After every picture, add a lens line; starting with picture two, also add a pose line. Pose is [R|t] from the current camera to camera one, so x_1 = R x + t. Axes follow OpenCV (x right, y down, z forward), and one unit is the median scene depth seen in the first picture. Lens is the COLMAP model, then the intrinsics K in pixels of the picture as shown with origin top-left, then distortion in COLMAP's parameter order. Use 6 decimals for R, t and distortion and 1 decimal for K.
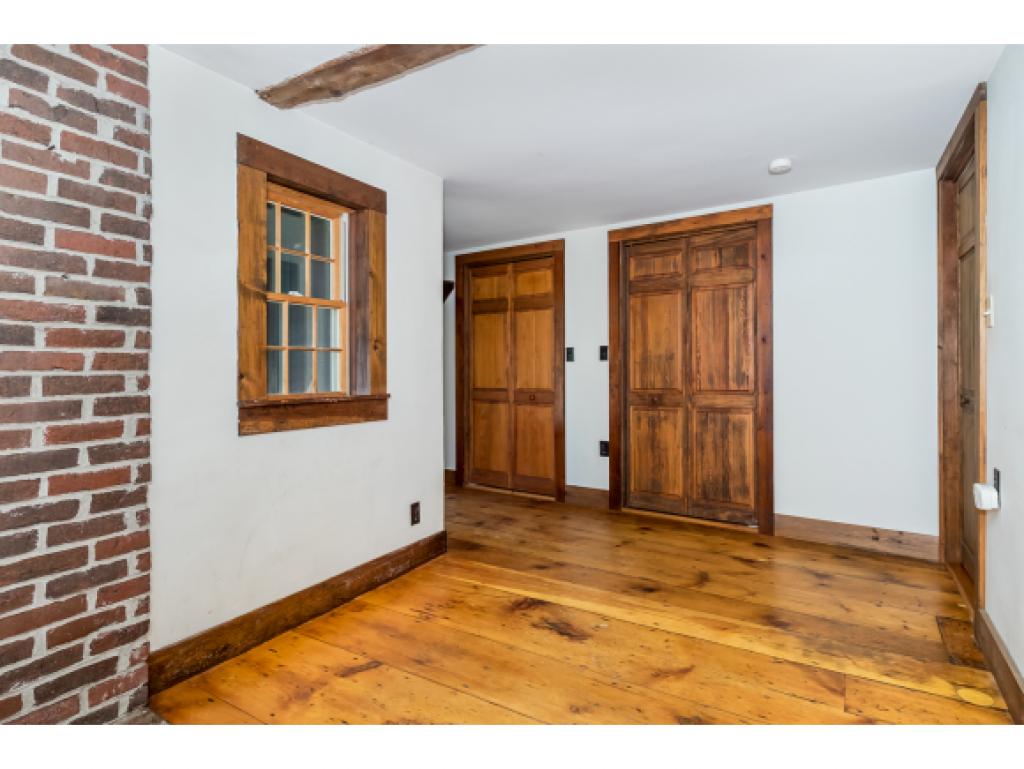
lens RADIAL K [[548.5, 0, 541.1], [0, 548.5, 368.0], [0, 0, 1]] dist [0.010733, -0.002559]
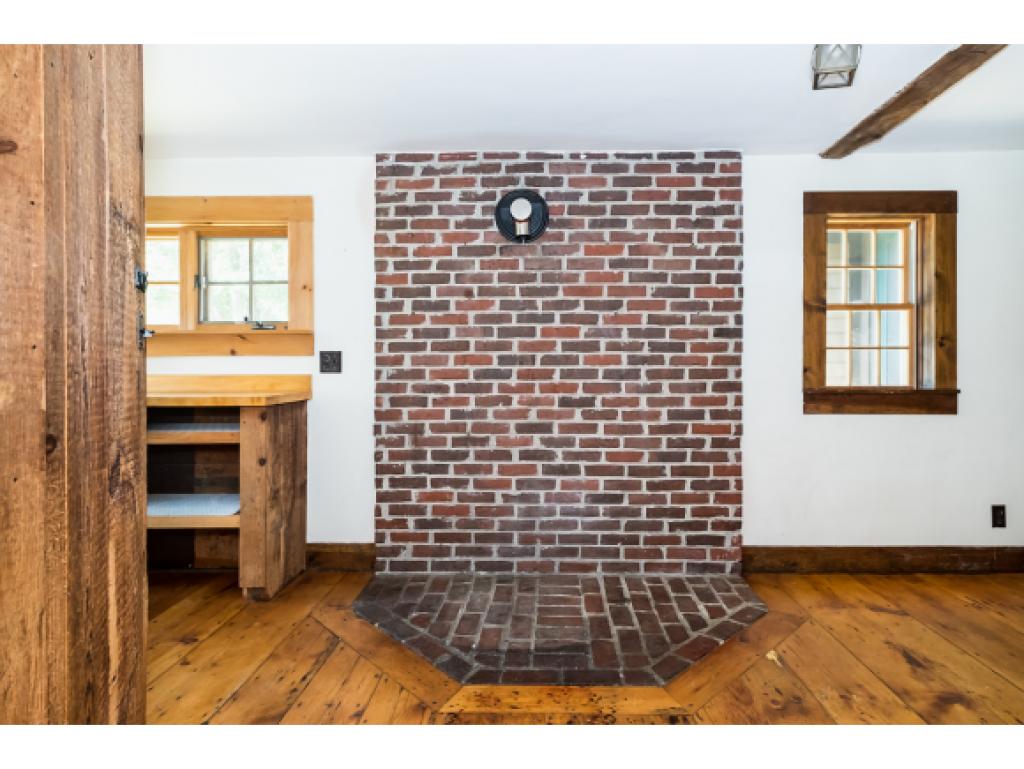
lens RADIAL K [[548.5, 0, 514.0], [0, 548.5, 373.8], [0, 0, 1]] dist [0.010733, -0.002559]
pose [[0.442984, 0.008339, -0.896491, 0.432304], [0.001599, 0.999948, 0.010092, 0.011144], [0.896528, -0.005904, 0.442948, -0.301831]]
